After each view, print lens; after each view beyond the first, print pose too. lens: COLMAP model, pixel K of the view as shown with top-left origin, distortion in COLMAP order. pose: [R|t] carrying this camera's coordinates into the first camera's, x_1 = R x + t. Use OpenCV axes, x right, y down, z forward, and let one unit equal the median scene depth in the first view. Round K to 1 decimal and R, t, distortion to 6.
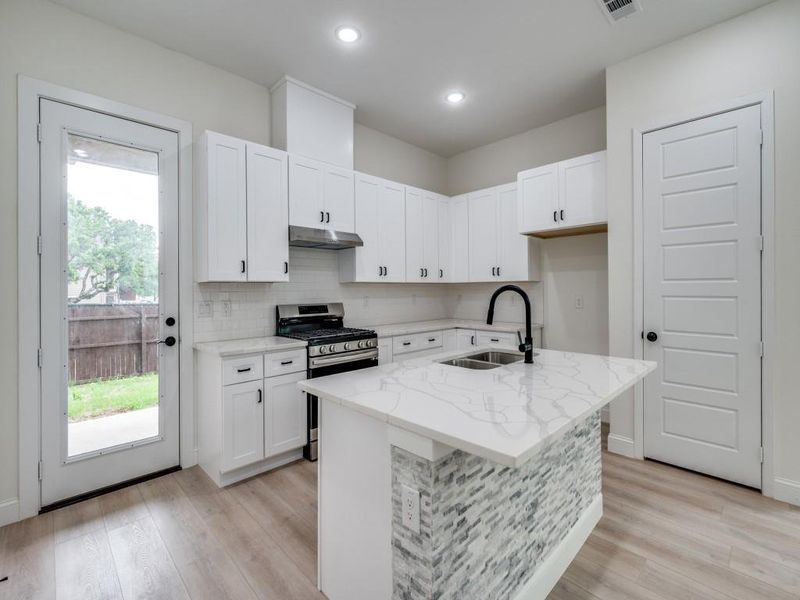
lens RADIAL K [[362.7, 0, 402.3], [0, 362.7, 291.6], [0, 0, 1]] dist [-0.000066, 0.000023]
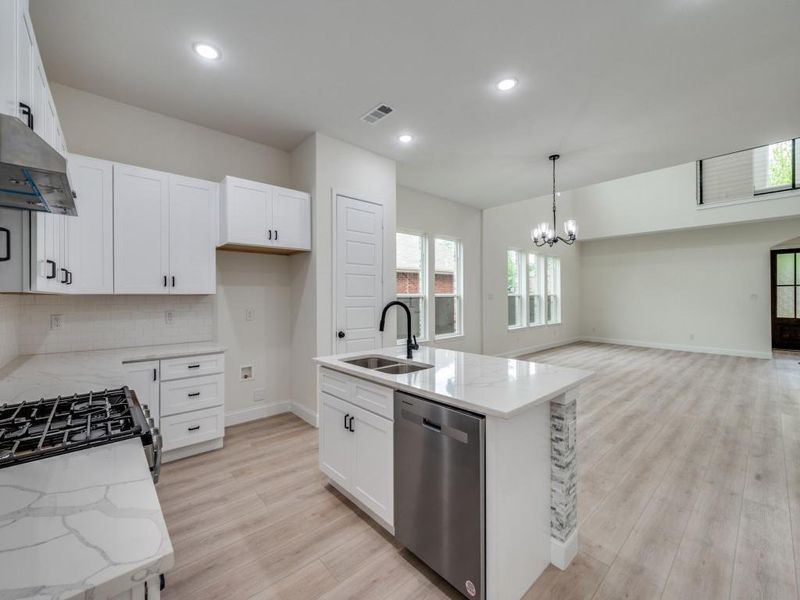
lens RADIAL K [[325.6, 0, 399.3], [0, 325.6, 295.0], [0, 0, 1]] dist [0.007512, -0.000458]
pose [[0.049117, 0.012625, 0.998713, -0.502457], [0.008294, 0.999880, -0.013048, -0.013991], [-0.998759, 0.008924, 0.049007, 0.560401]]
